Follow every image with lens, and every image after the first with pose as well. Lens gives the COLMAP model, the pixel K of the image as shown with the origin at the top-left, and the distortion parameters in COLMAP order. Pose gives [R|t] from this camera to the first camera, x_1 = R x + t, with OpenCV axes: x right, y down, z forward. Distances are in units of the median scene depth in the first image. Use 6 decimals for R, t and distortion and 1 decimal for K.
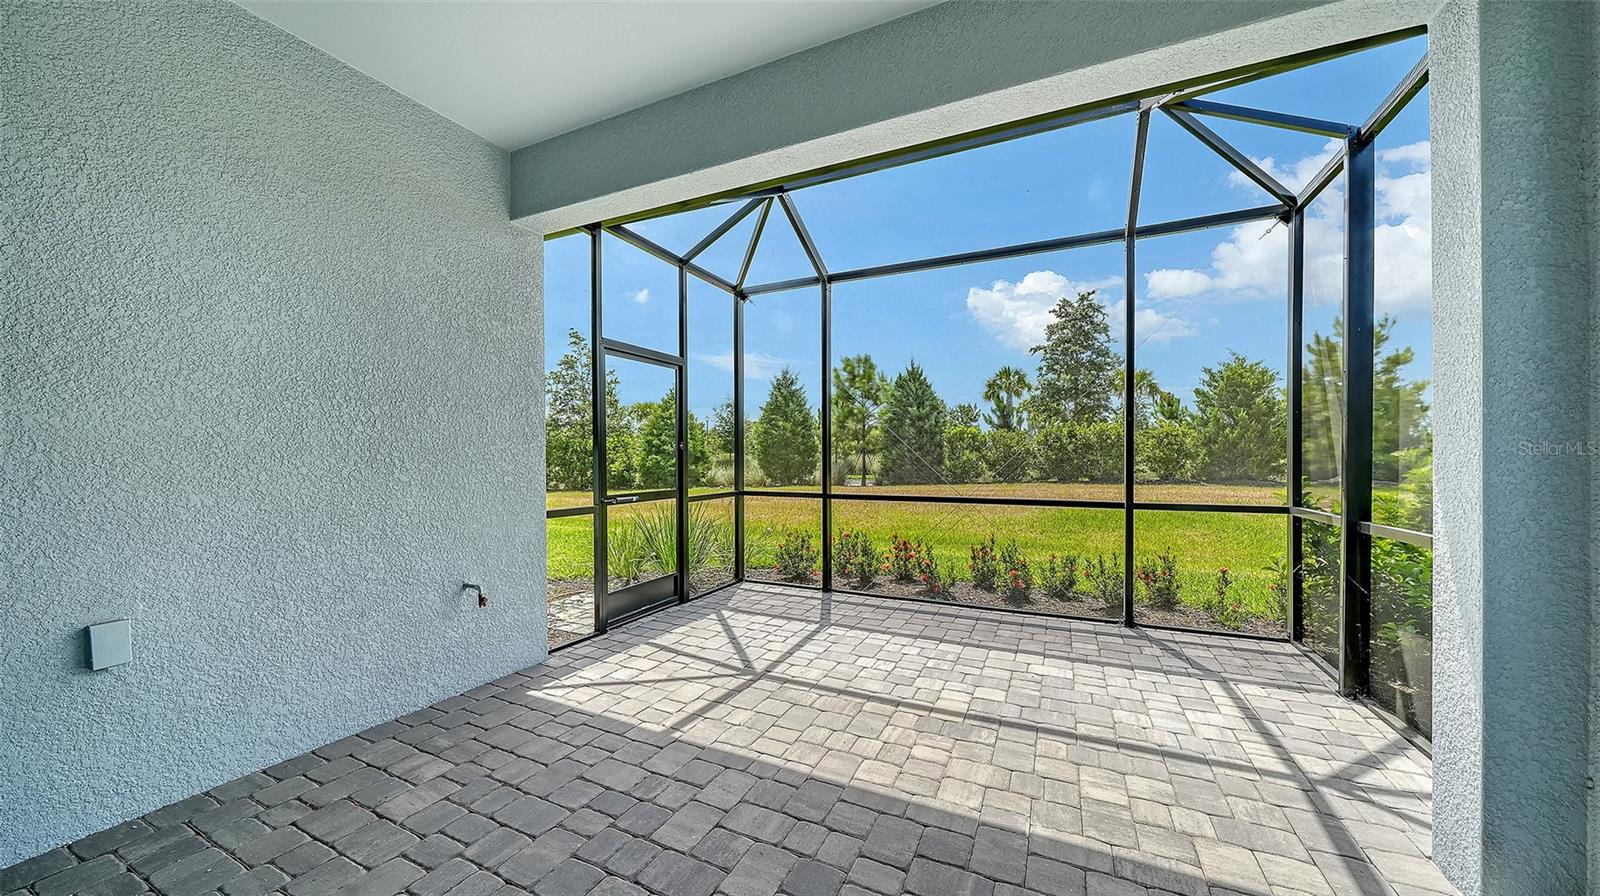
lens RADIAL K [[554.7, 0, 795.3], [0, 554.7, 451.6], [0, 0, 1]] dist [-0.002138, -0.001201]
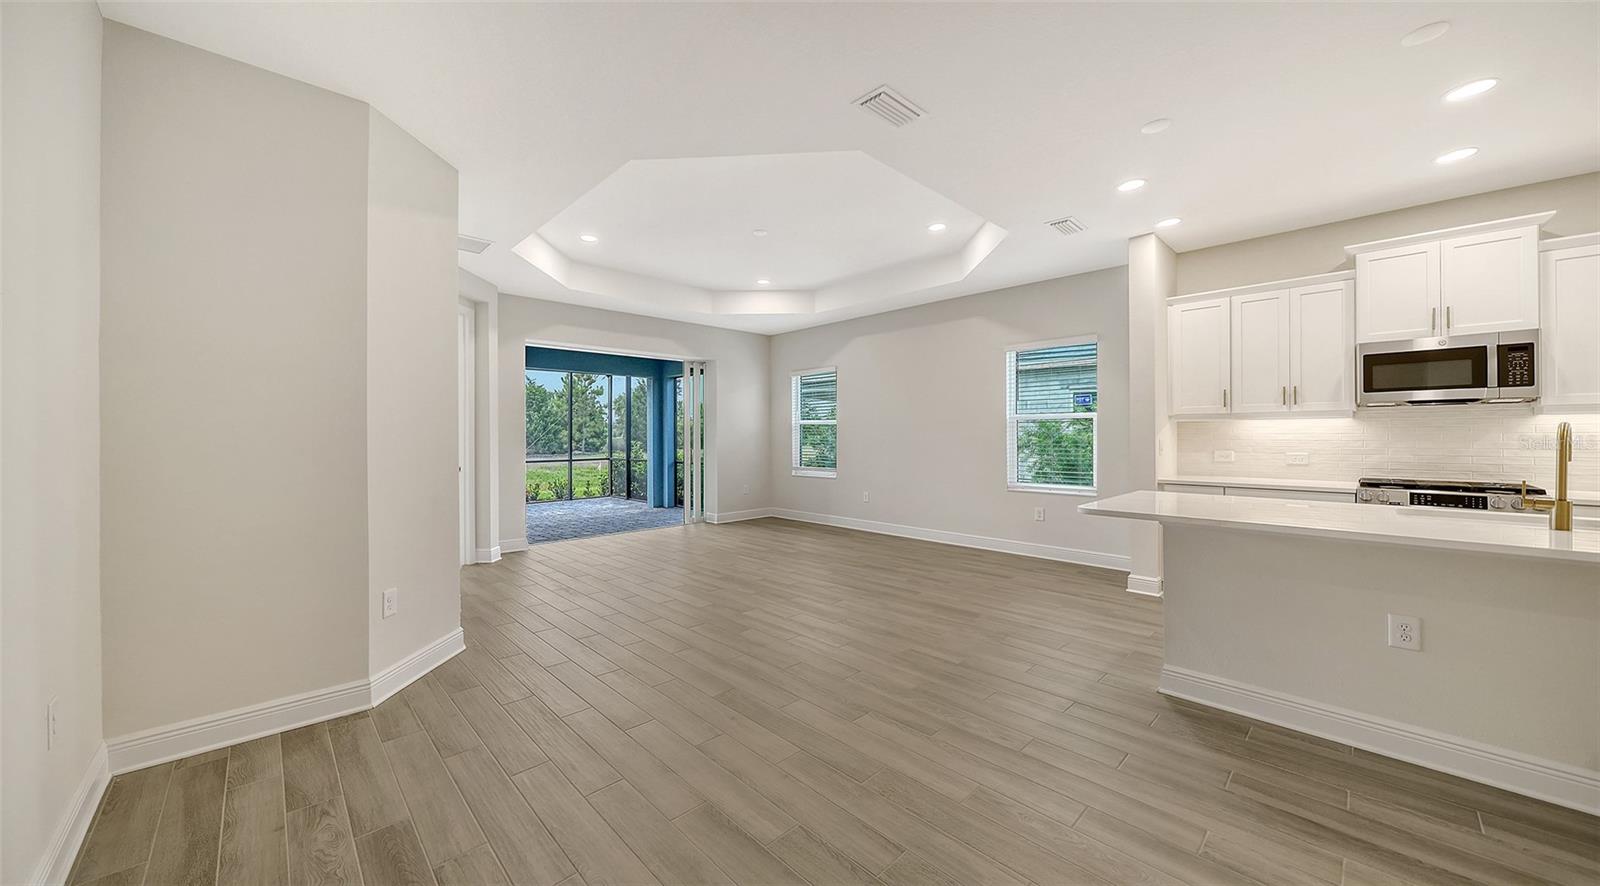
lens RADIAL K [[554.7, 0, 785.2], [0, 554.7, 435.8], [0, 0, 1]] dist [-0.002138, -0.001201]
pose [[0.346192, -0.005960, 0.938145, -1.668362], [-0.004211, 0.999960, 0.007907, -0.061194], [-0.938154, -0.006688, 0.346153, -1.058379]]
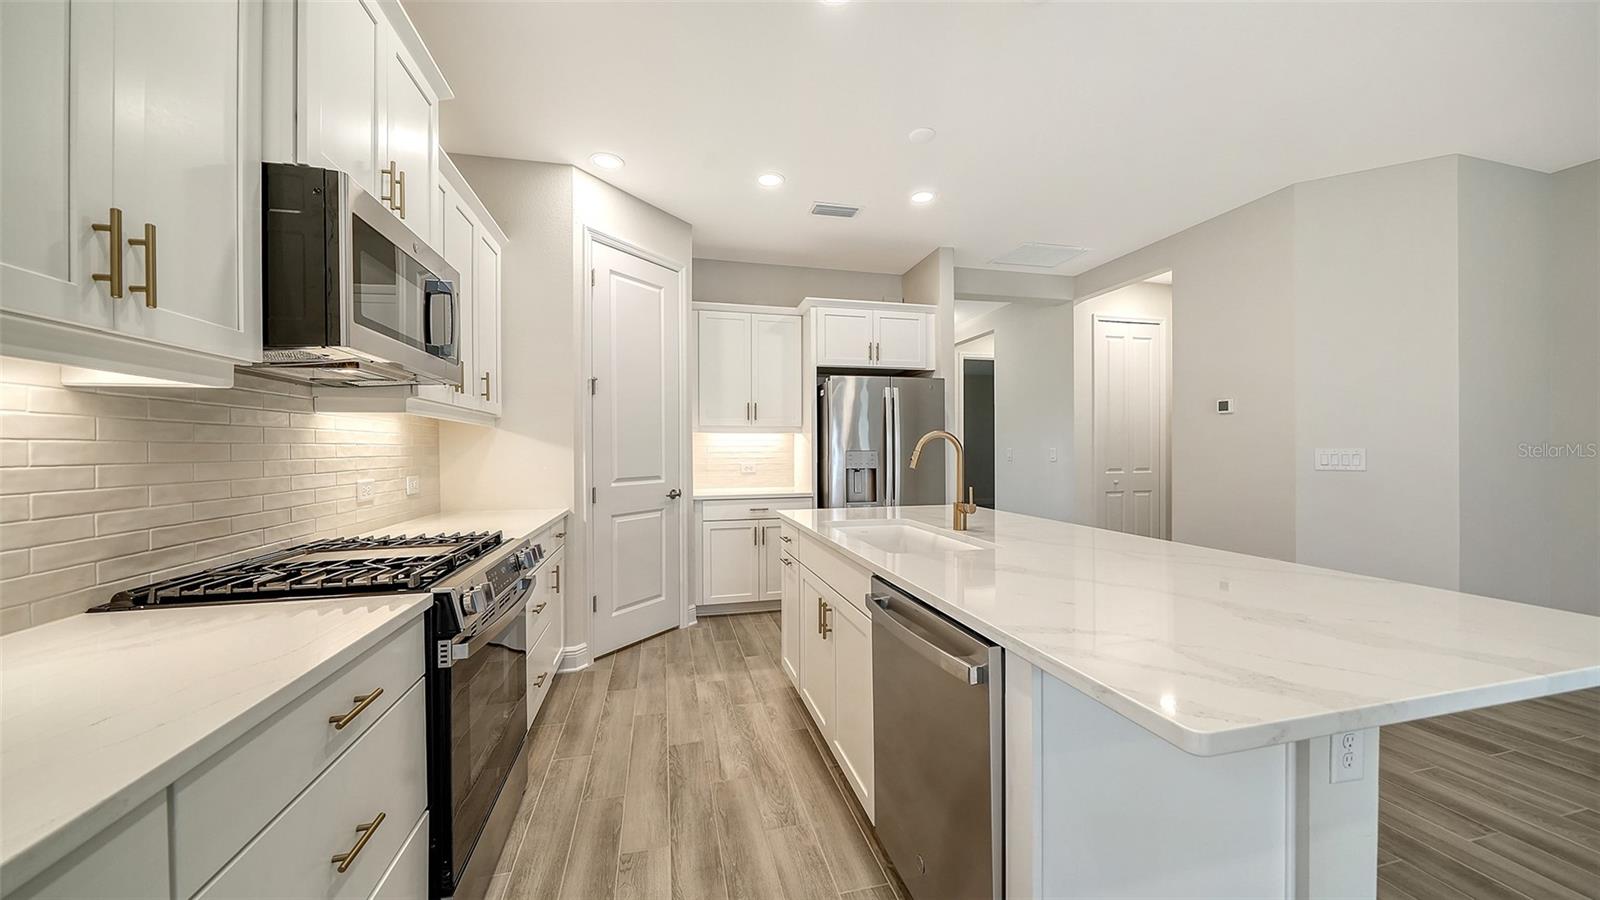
lens RADIAL K [[554.7, 0, 796.7], [0, 554.7, 453.3], [0, 0, 1]] dist [-0.002138, -0.001201]
pose [[-0.767370, 0.005045, -0.641185, -0.590111], [0.008376, 0.999963, -0.002156, -0.051850], [0.641150, -0.007025, -0.767383, -1.216174]]
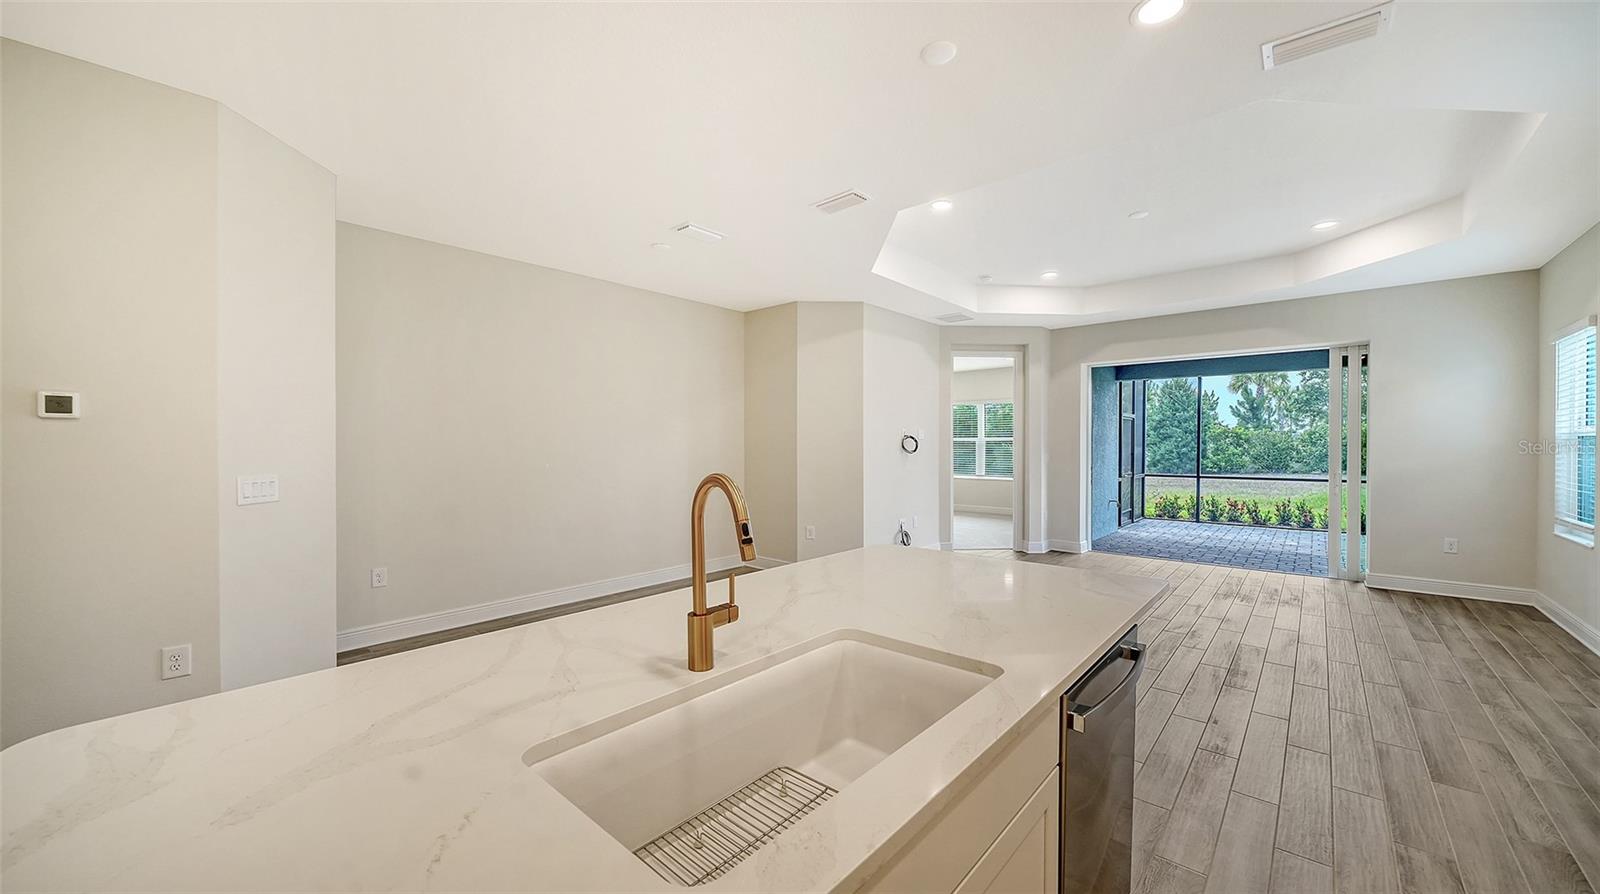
lens RADIAL K [[588.2, 0, 813.3], [0, 588.2, 454.6], [0, 0, 1]] dist [-0.003251, -0.001472]
pose [[0.967169, 0.001640, -0.254127, -0.904482], [0.005623, 0.999596, 0.027851, -0.087163], [0.254070, -0.028365, 0.966770, -1.739525]]
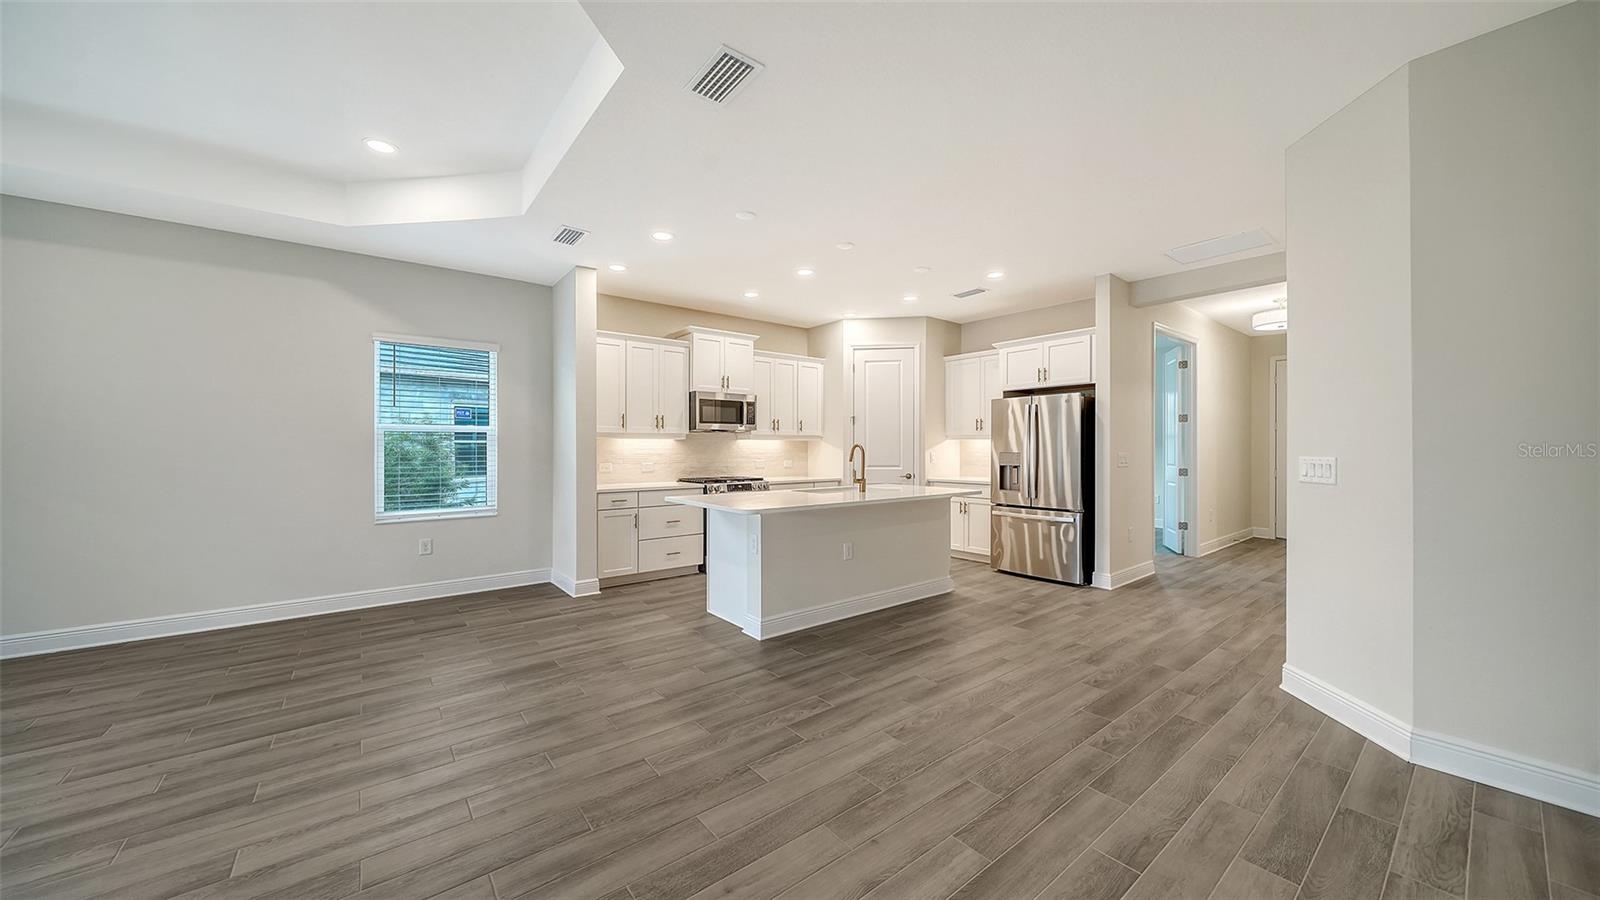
lens RADIAL K [[554.7, 0, 800.9], [0, 554.7, 453.0], [0, 0, 1]] dist [-0.002138, -0.001201]
pose [[-0.903102, -0.005194, 0.429395, -1.363822], [-0.004584, 0.999986, 0.002456, -0.056811], [-0.429401, 0.000250, -0.903114, -0.520632]]
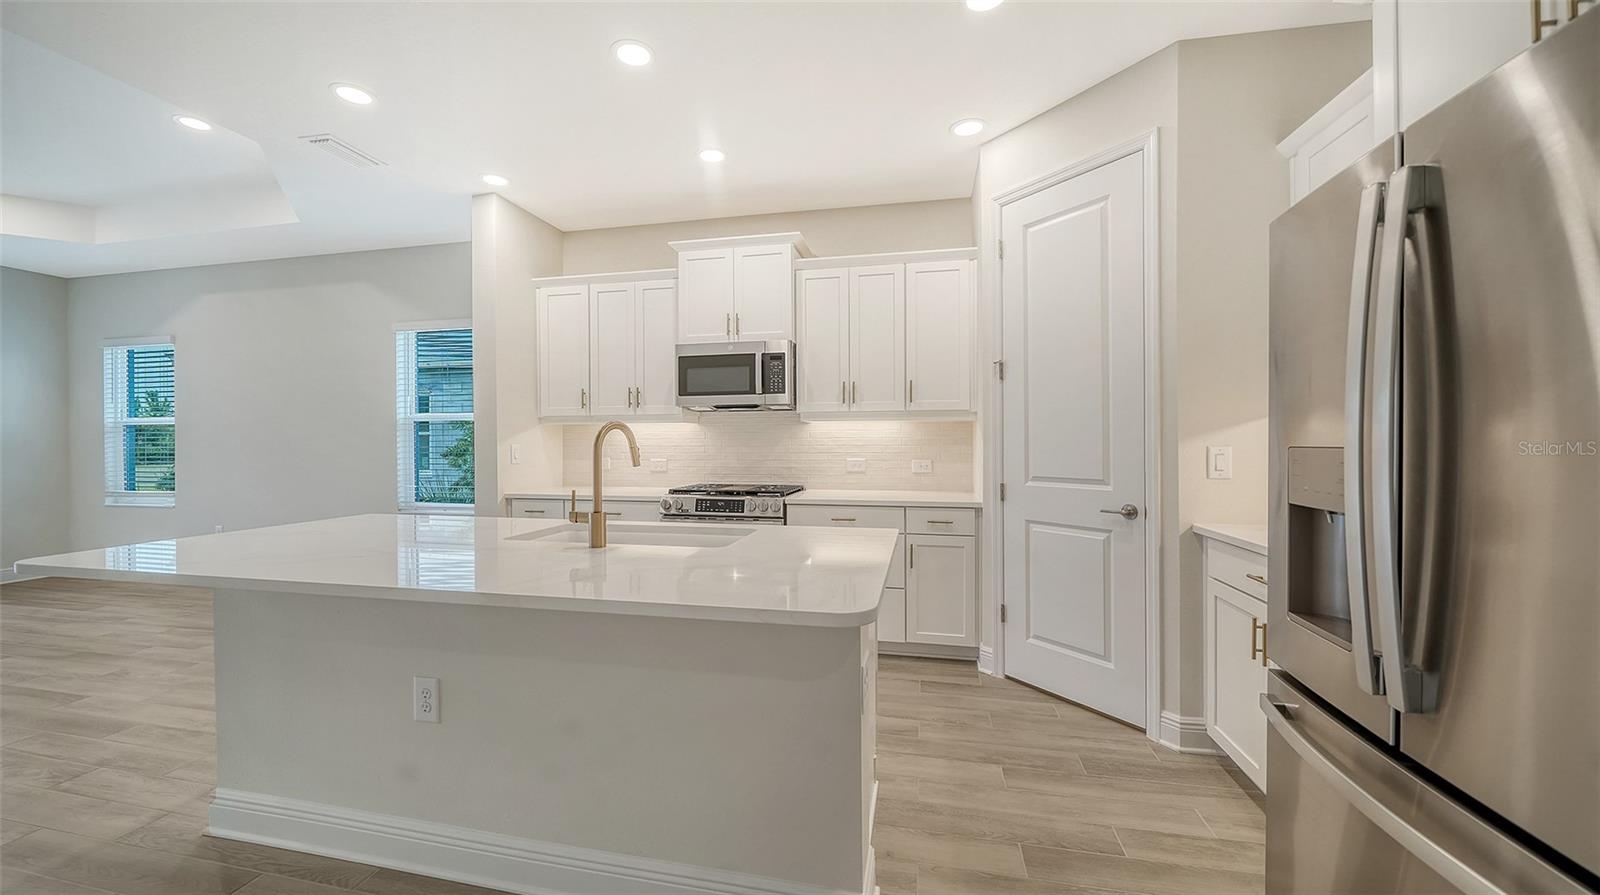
lens RADIAL K [[588.2, 0, 792.4], [0, 588.2, 448.4], [0, 0, 1]] dist [-0.003251, -0.001472]
pose [[-0.239869, -0.011648, 0.970735, -1.455199], [-0.006775, 0.999924, 0.010324, -0.057163], [-0.970782, -0.004100, -0.239930, -1.536825]]
